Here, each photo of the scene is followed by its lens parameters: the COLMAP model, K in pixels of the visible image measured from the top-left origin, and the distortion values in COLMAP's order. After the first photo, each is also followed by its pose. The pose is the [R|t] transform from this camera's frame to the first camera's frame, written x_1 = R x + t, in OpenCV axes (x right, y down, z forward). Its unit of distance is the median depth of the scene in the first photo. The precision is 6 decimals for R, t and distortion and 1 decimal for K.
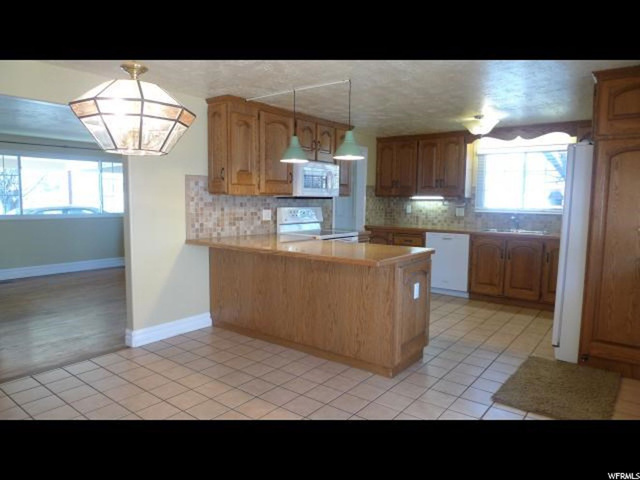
lens RADIAL K [[423.0, 0, 320.7], [0, 423.0, 241.0], [0, 0, 1]] dist [-0.013439, -0.000146]
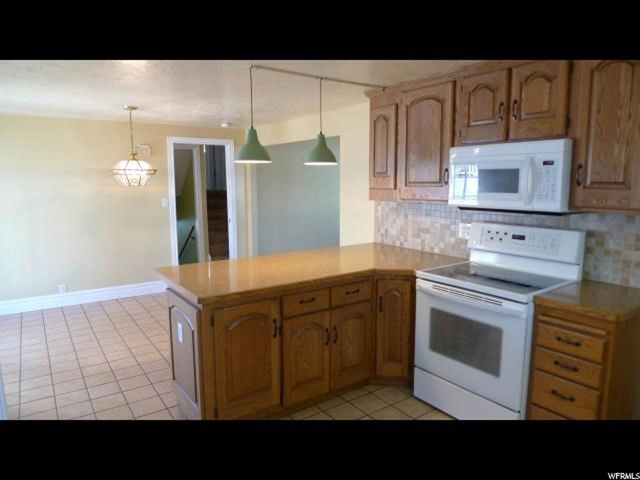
lens RADIAL K [[423.0, 0, 320.4], [0, 423.0, 237.8], [0, 0, 1]] dist [-0.013439, -0.000146]
pose [[-0.293577, 0.112508, -0.949292, 0.608039], [-0.099173, 0.984107, 0.147305, -0.132835], [0.950777, 0.137390, -0.277753, 1.004904]]
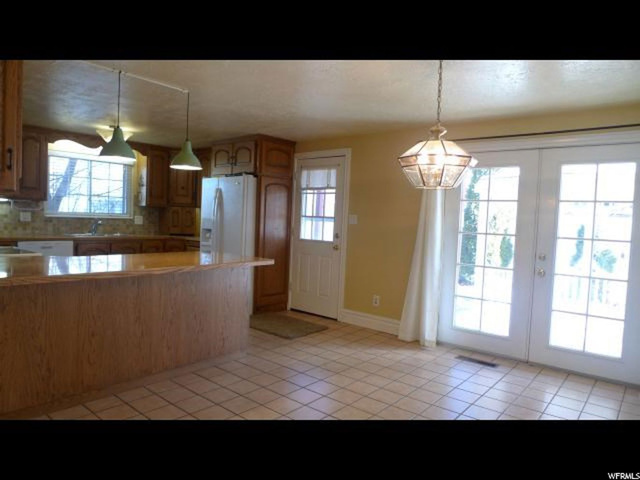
lens RADIAL K [[423.0, 0, 319.6], [0, 423.0, 236.8], [0, 0, 1]] dist [-0.013439, -0.000146]
pose [[0.055135, -0.056944, 0.996854, -0.961187], [0.059527, 0.996784, 0.053647, -0.070984], [-0.996703, 0.056381, 0.058347, 0.651348]]
